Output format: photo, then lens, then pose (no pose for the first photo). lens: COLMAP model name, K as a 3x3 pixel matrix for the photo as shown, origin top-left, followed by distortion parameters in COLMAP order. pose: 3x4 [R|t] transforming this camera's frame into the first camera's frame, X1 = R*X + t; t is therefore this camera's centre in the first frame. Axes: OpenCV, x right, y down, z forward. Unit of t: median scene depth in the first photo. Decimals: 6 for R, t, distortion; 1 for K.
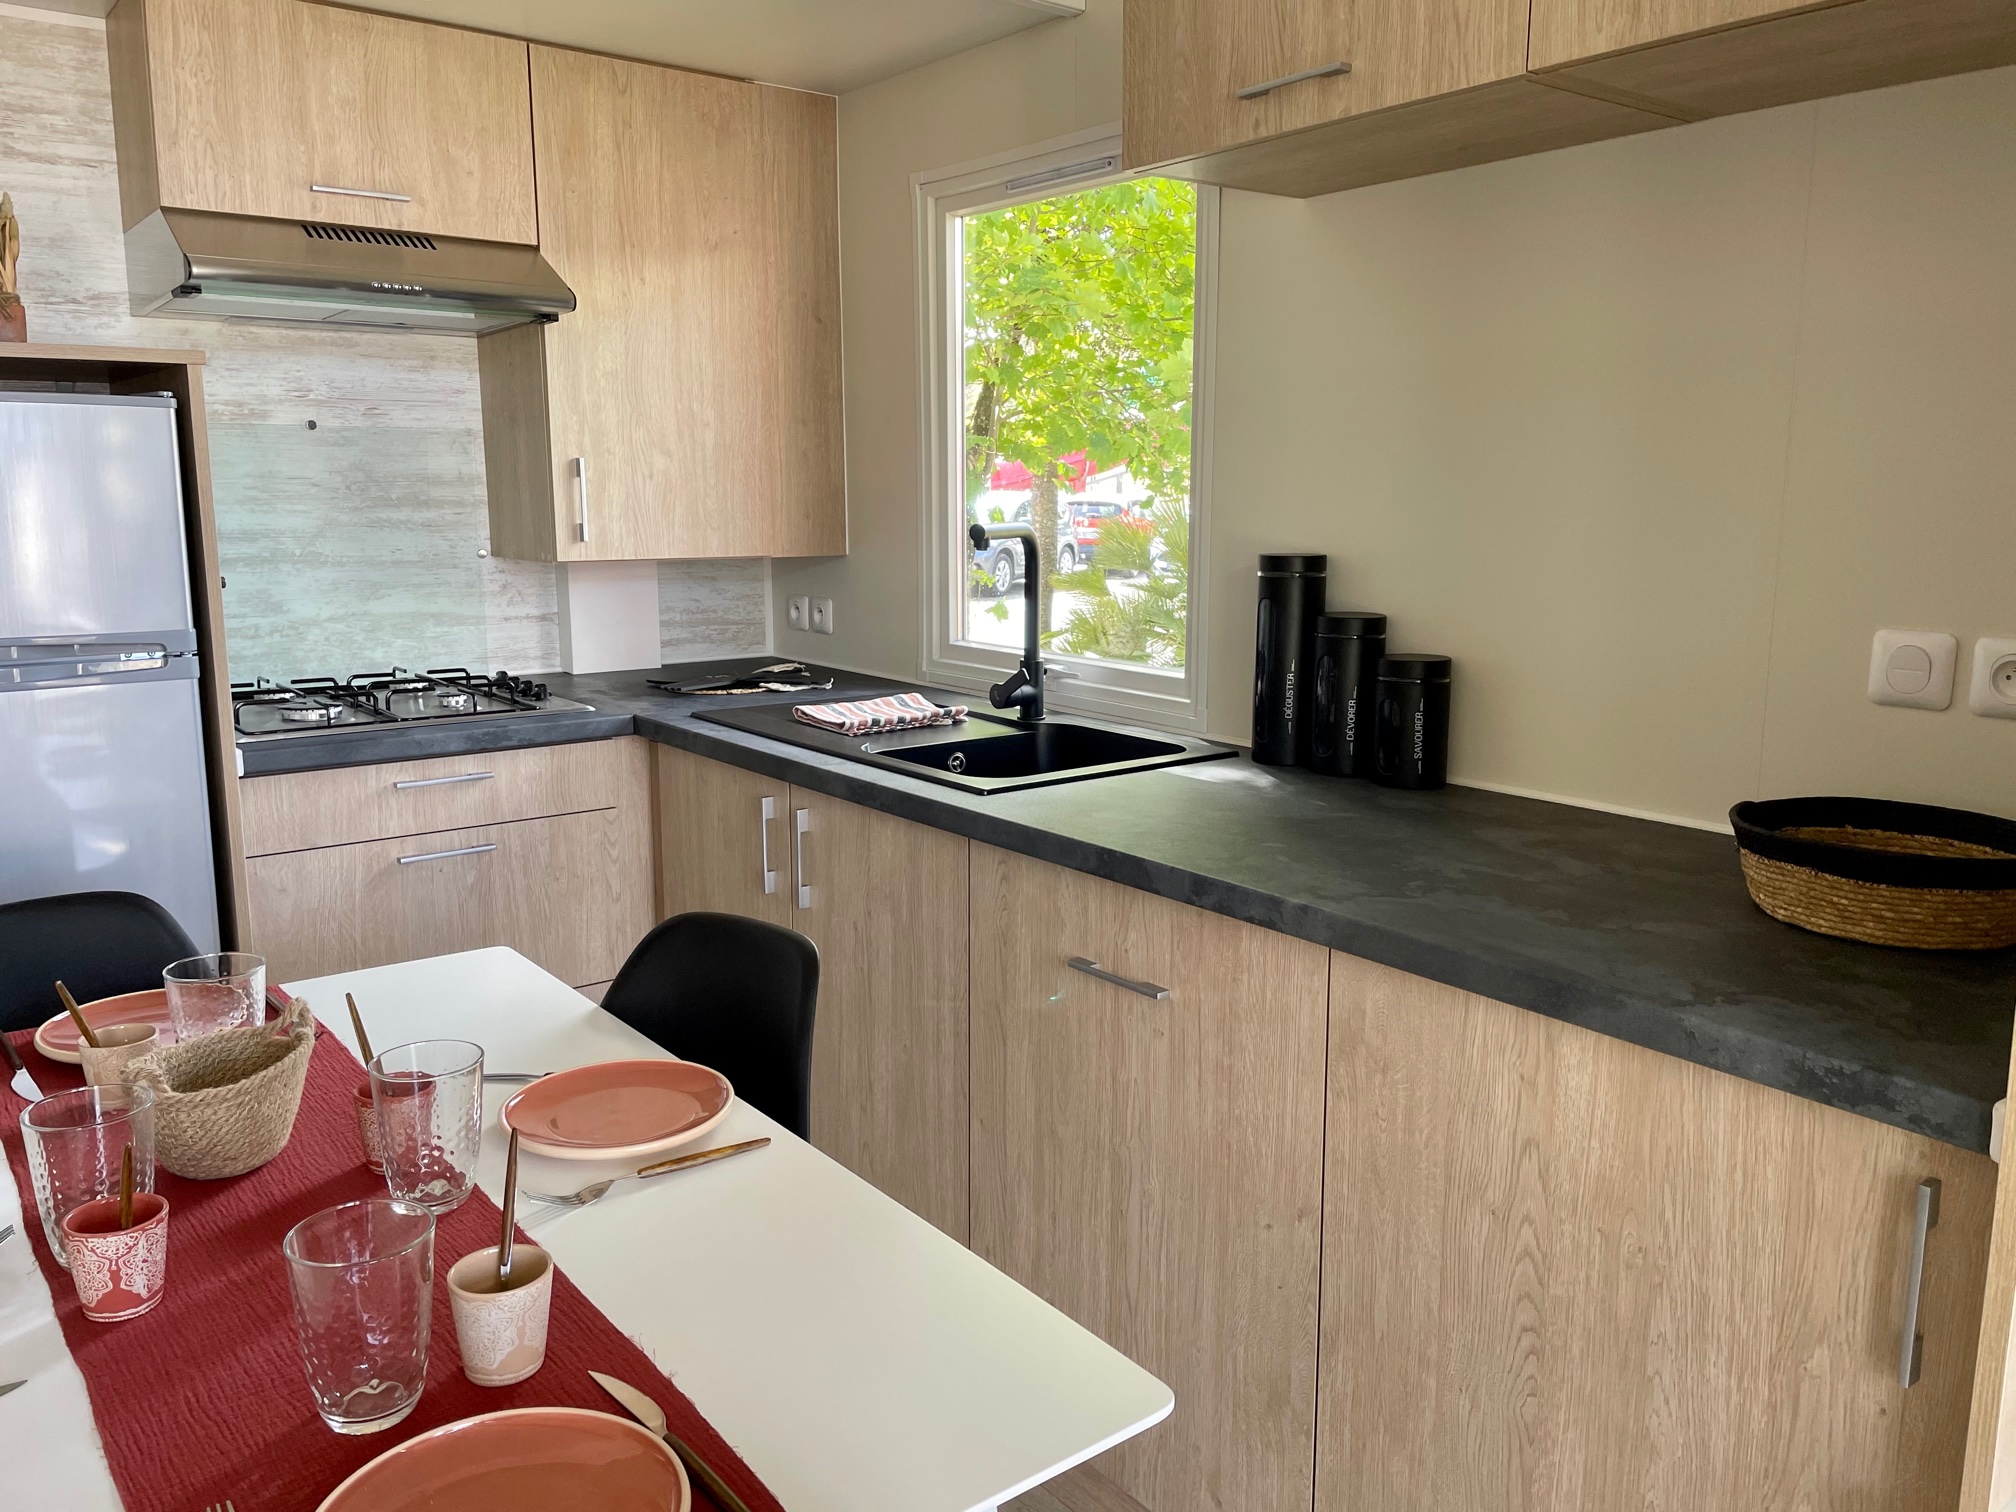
lens RADIAL K [[1530.3, 0, 1015.0], [0, 1530.3, 736.9], [0, 0, 1]] dist [0.077593, -0.086676]
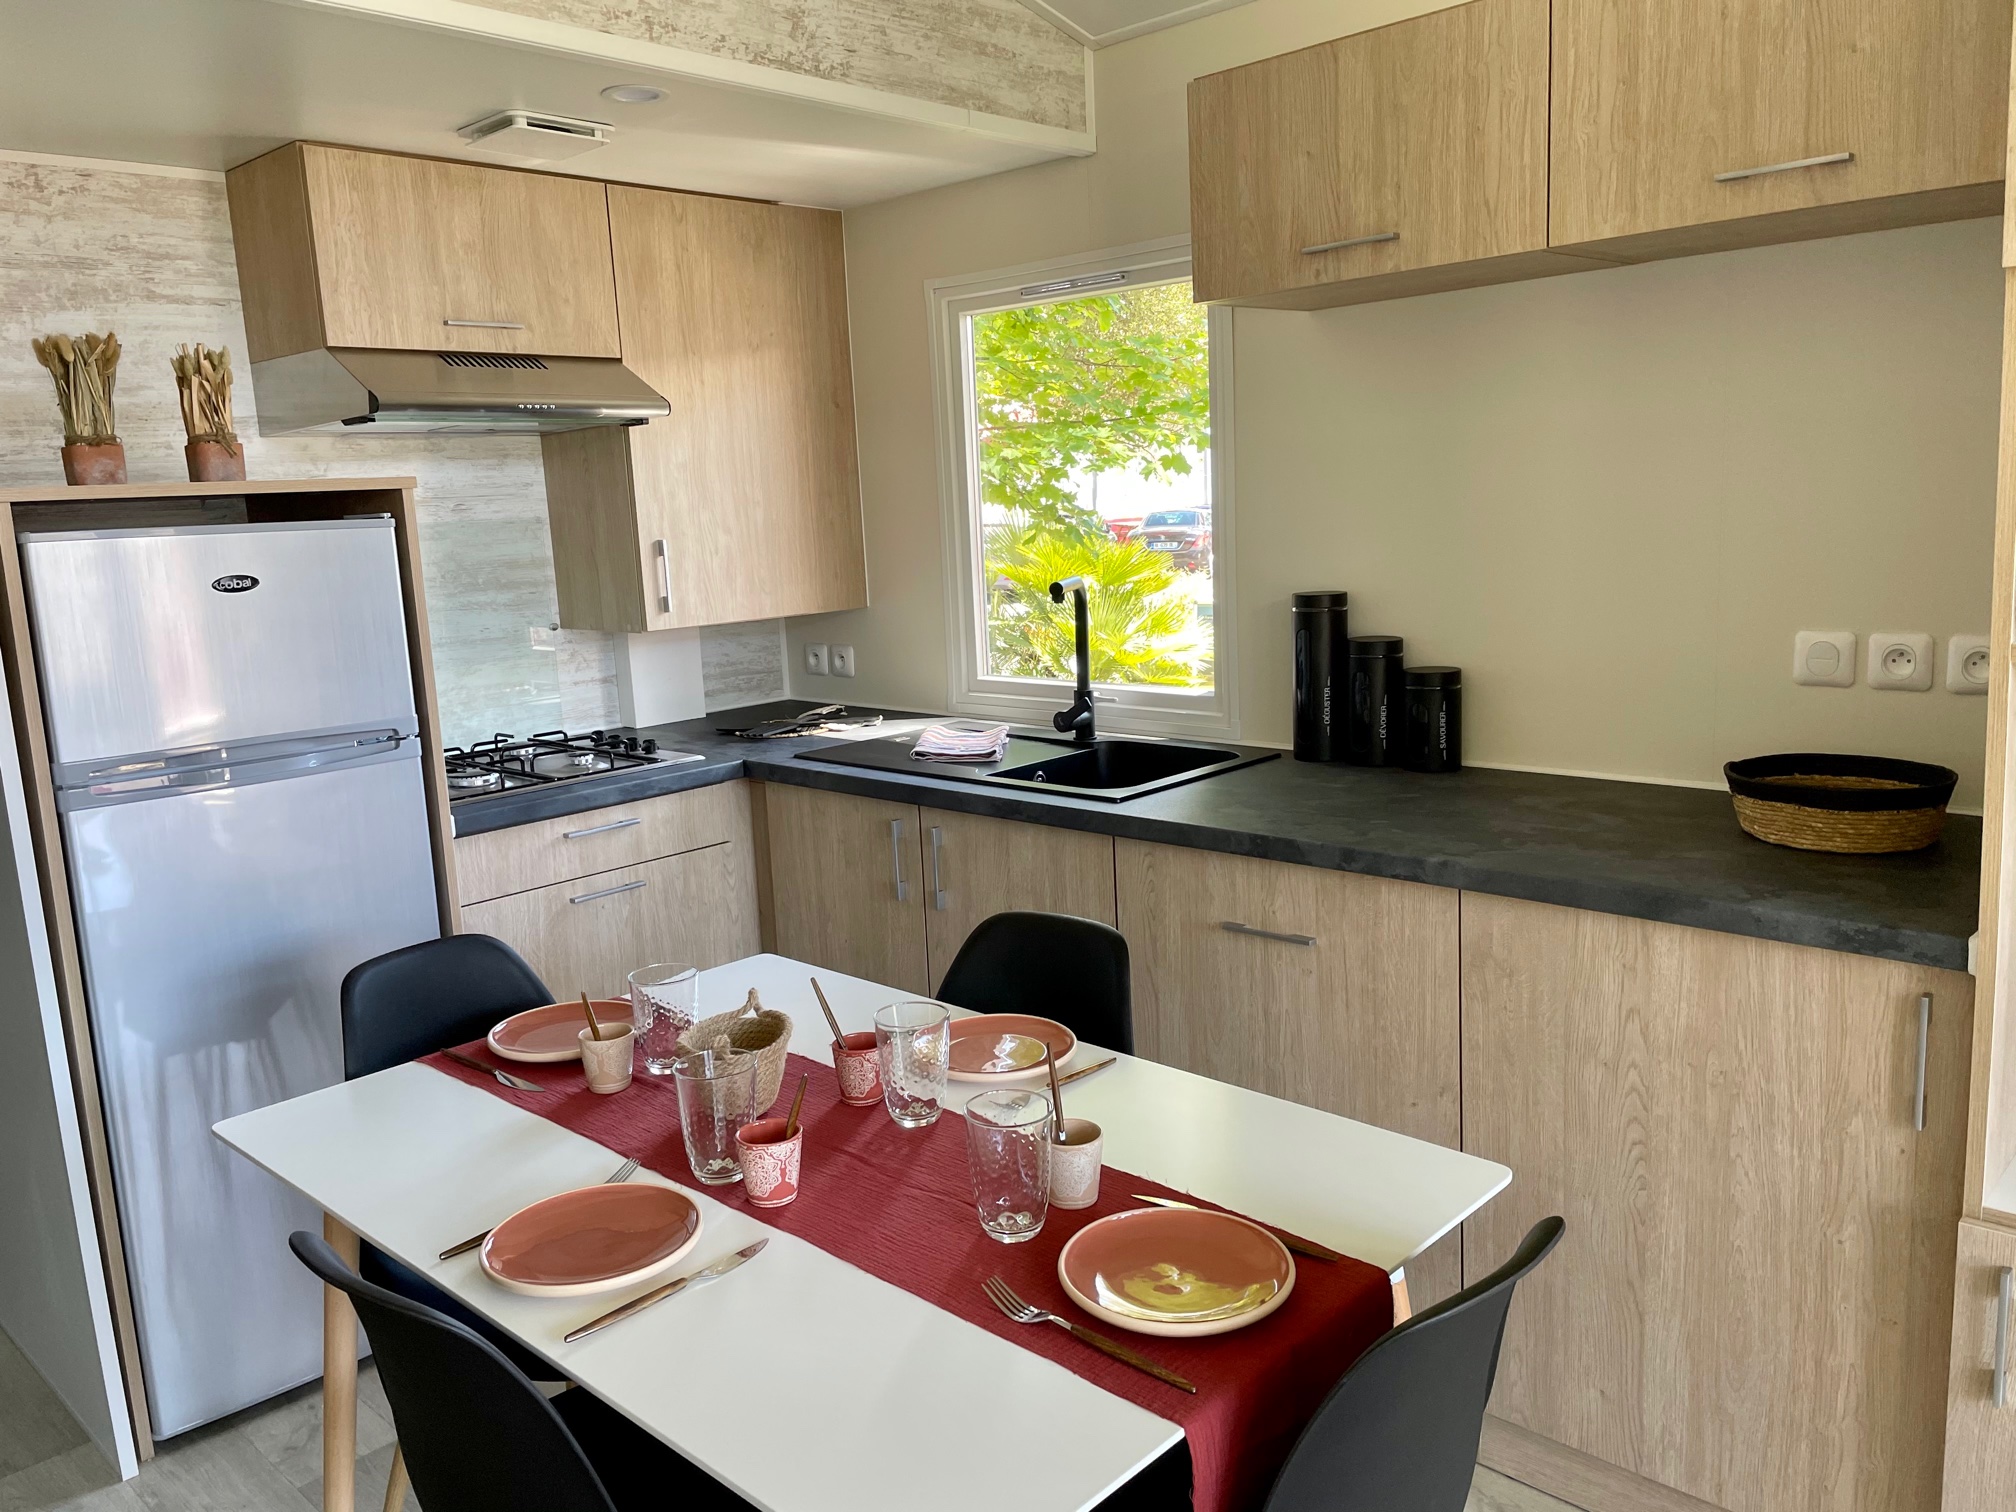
lens RADIAL K [[1530.3, 0, 996.1], [0, 1530.3, 745.5], [0, 0, 1]] dist [0.077593, -0.086676]
pose [[0.988310, -0.072506, 0.134113, -0.225738], [0.072914, 0.997336, 0.001874, -0.014569], [-0.133892, 0.007926, 0.990964, -0.180805]]
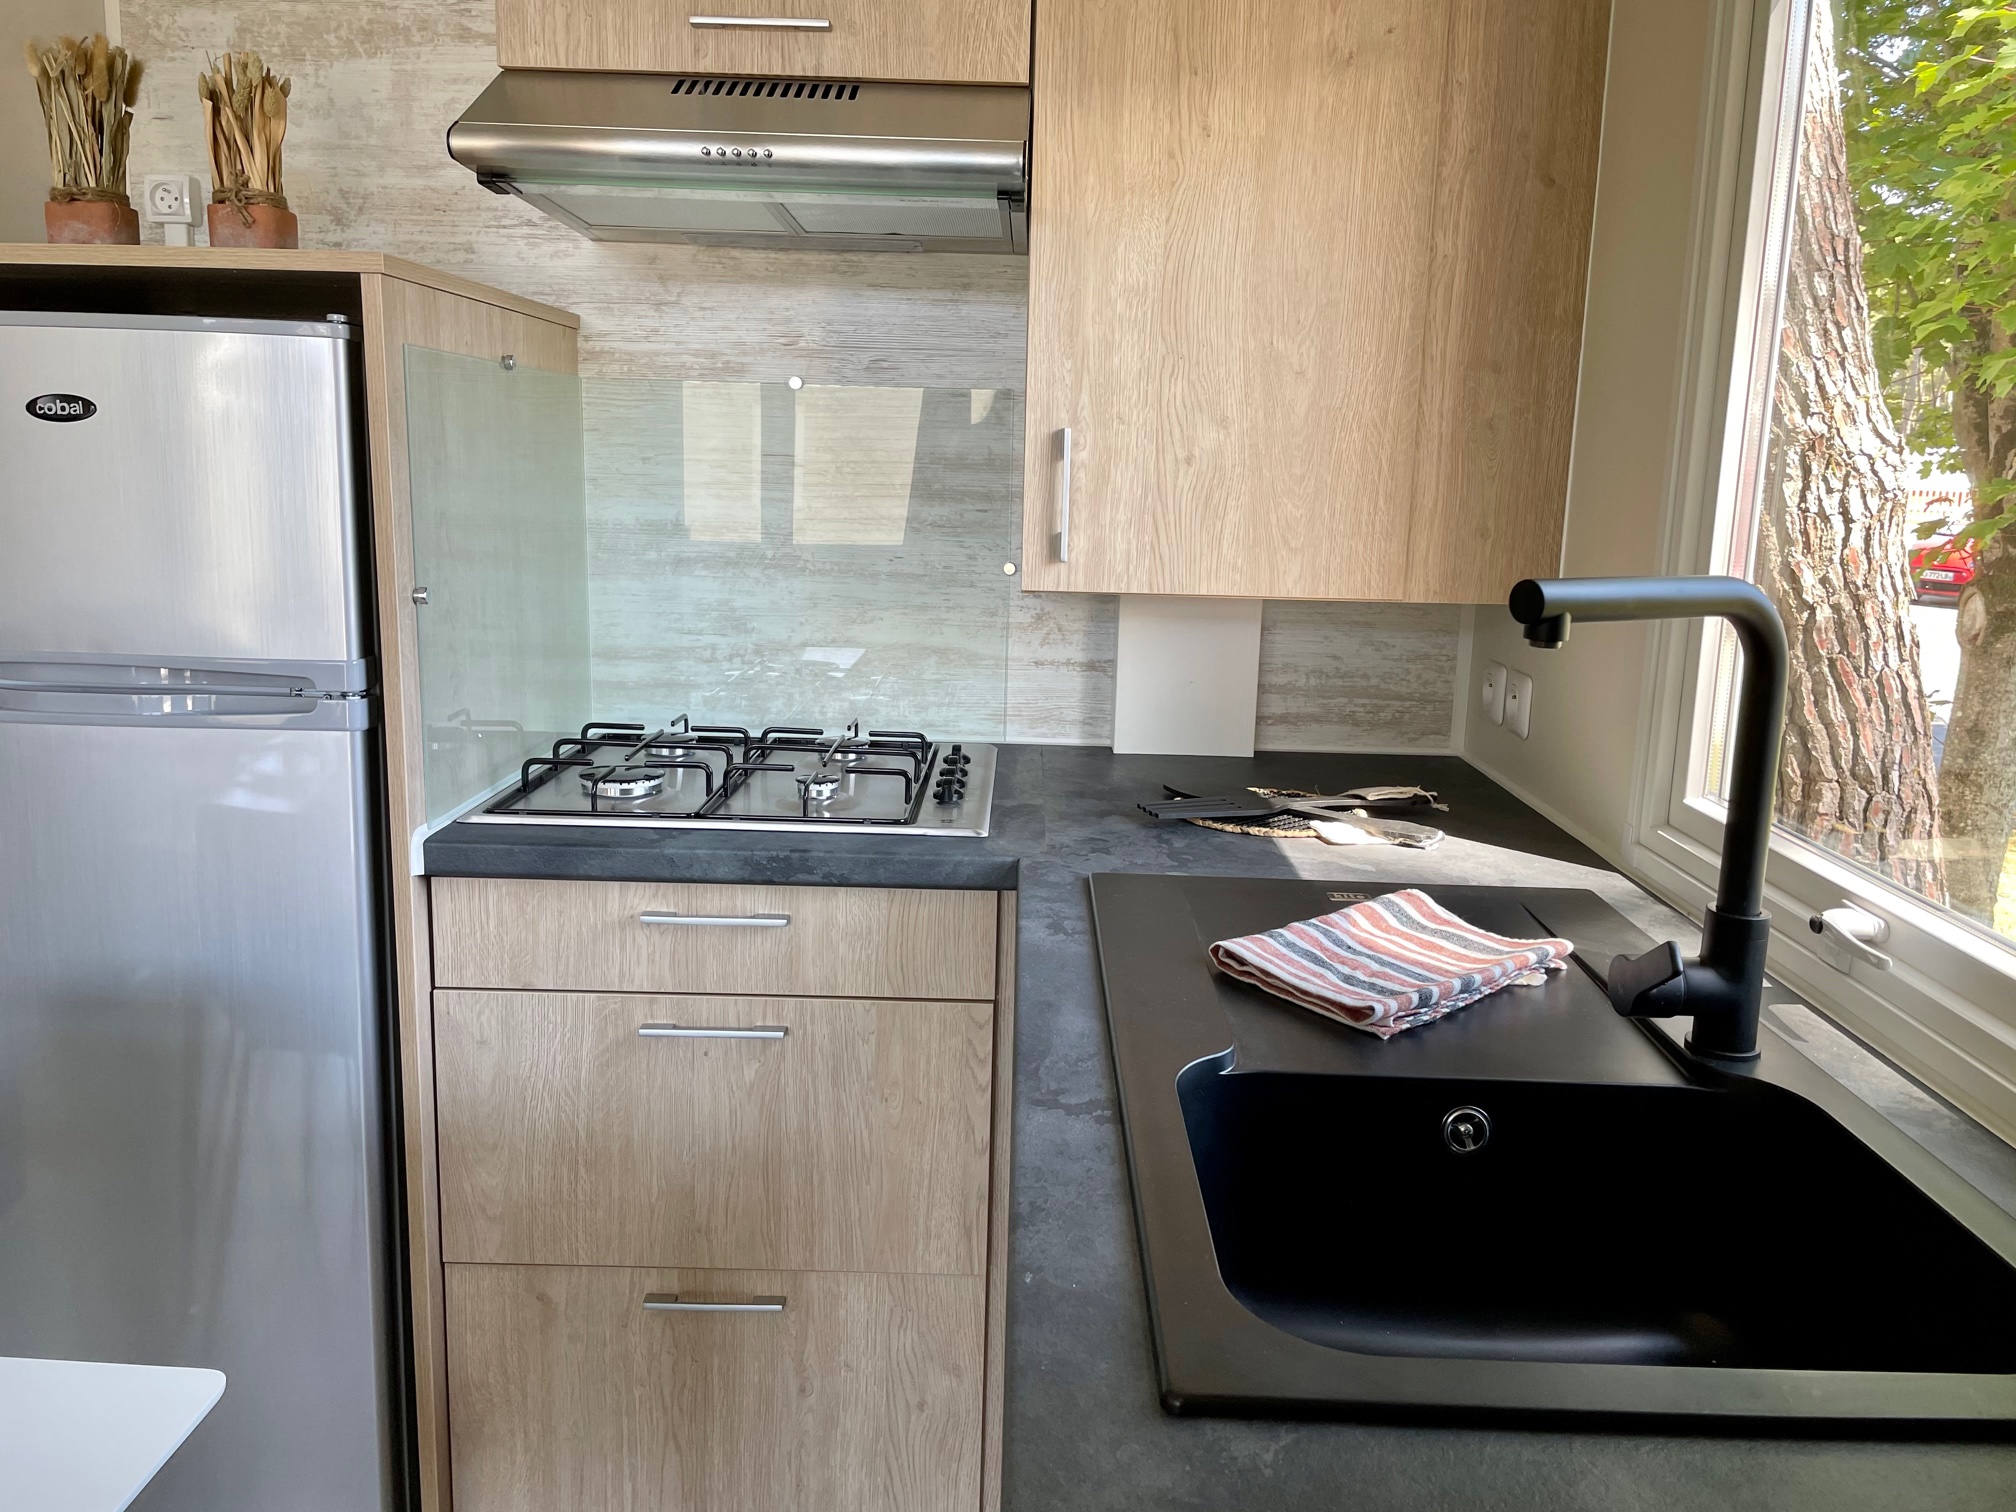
lens RADIAL K [[1530.3, 0, 1015.3], [0, 1530.3, 740.7], [0, 0, 1]] dist [0.077593, -0.086676]
pose [[0.781445, 0.131002, -0.610068, 0.110153], [-0.127613, 0.990600, 0.049254, -0.092948], [0.610785, 0.039363, 0.790817, 0.558812]]
